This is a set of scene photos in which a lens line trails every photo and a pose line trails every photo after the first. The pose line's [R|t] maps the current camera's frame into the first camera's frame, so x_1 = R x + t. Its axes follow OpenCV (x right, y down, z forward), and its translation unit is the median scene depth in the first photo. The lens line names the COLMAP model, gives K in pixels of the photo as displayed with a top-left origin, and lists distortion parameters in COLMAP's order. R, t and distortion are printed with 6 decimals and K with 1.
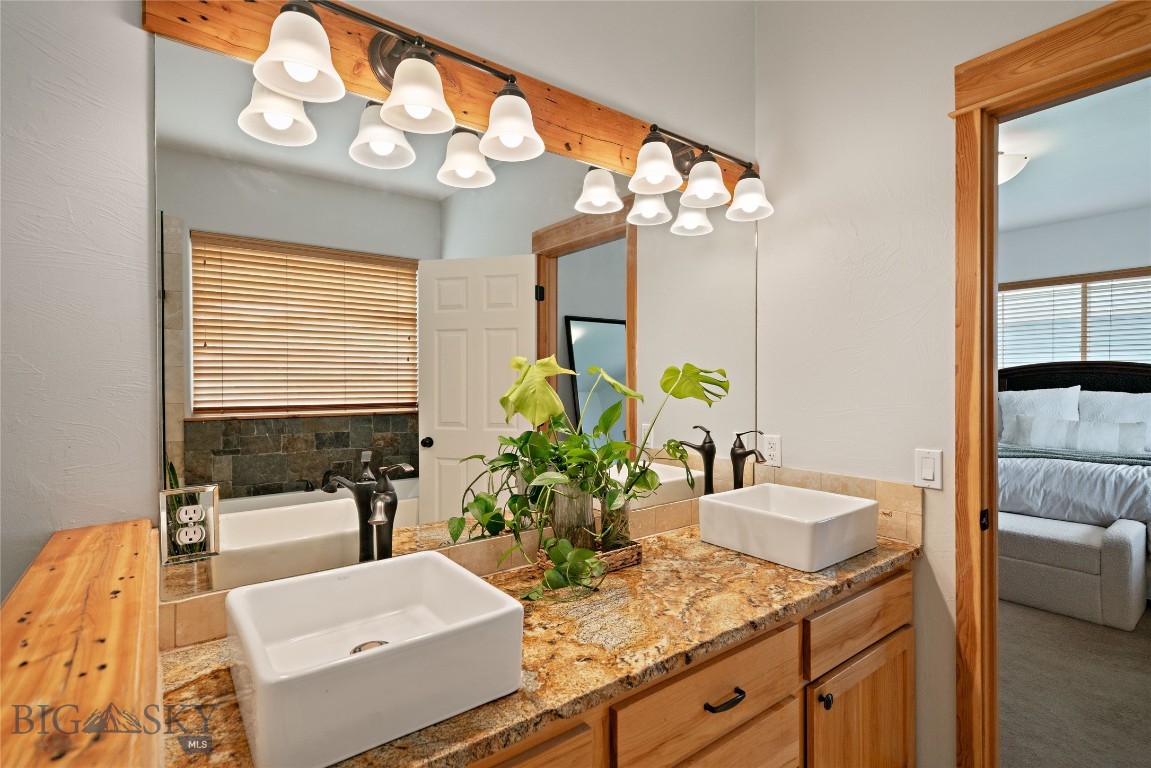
lens RADIAL K [[553.6, 0, 580.8], [0, 553.6, 382.9], [0, 0, 1]] dist [-0.001000, 0.000060]
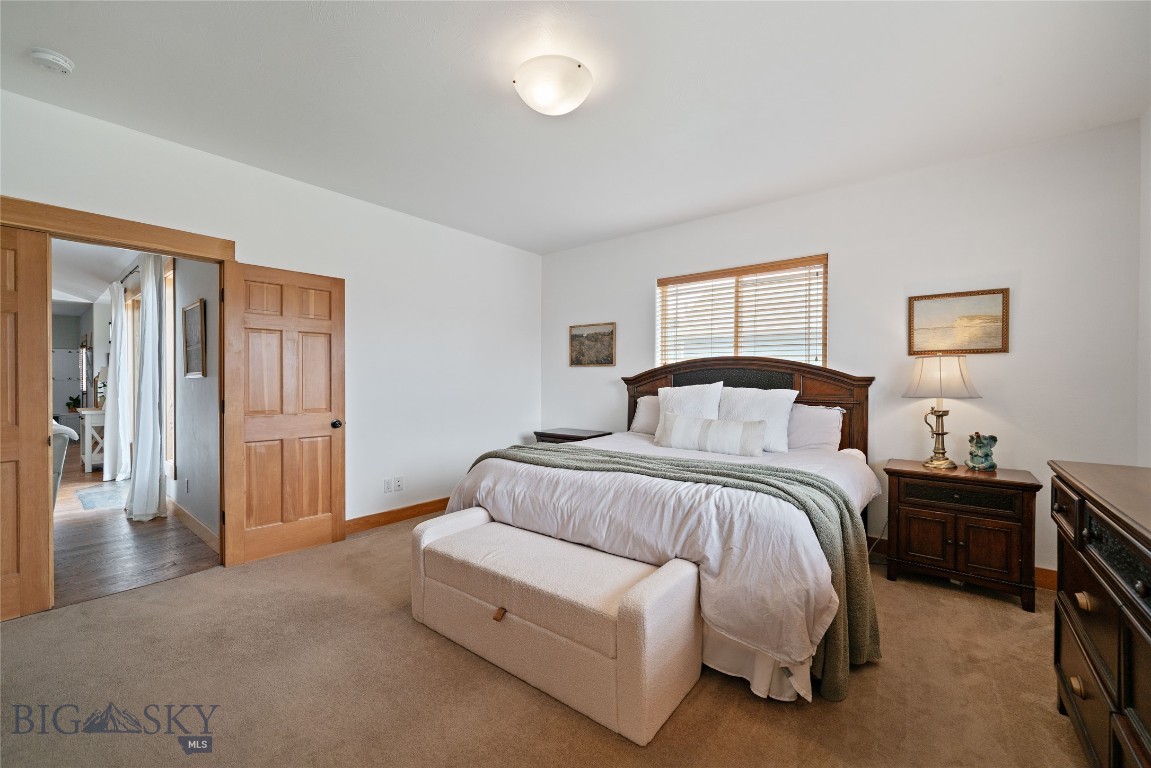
lens RADIAL K [[467.9, 0, 576.0], [0, 467.9, 381.9], [0, 0, 1]] dist [0.007557, 0.000400]
pose [[0.970077, 0.002743, 0.242783, 0.630613], [-0.003062, 0.999995, 0.000937, 0.008211], [-0.242779, -0.001652, 0.970080, 0.383590]]
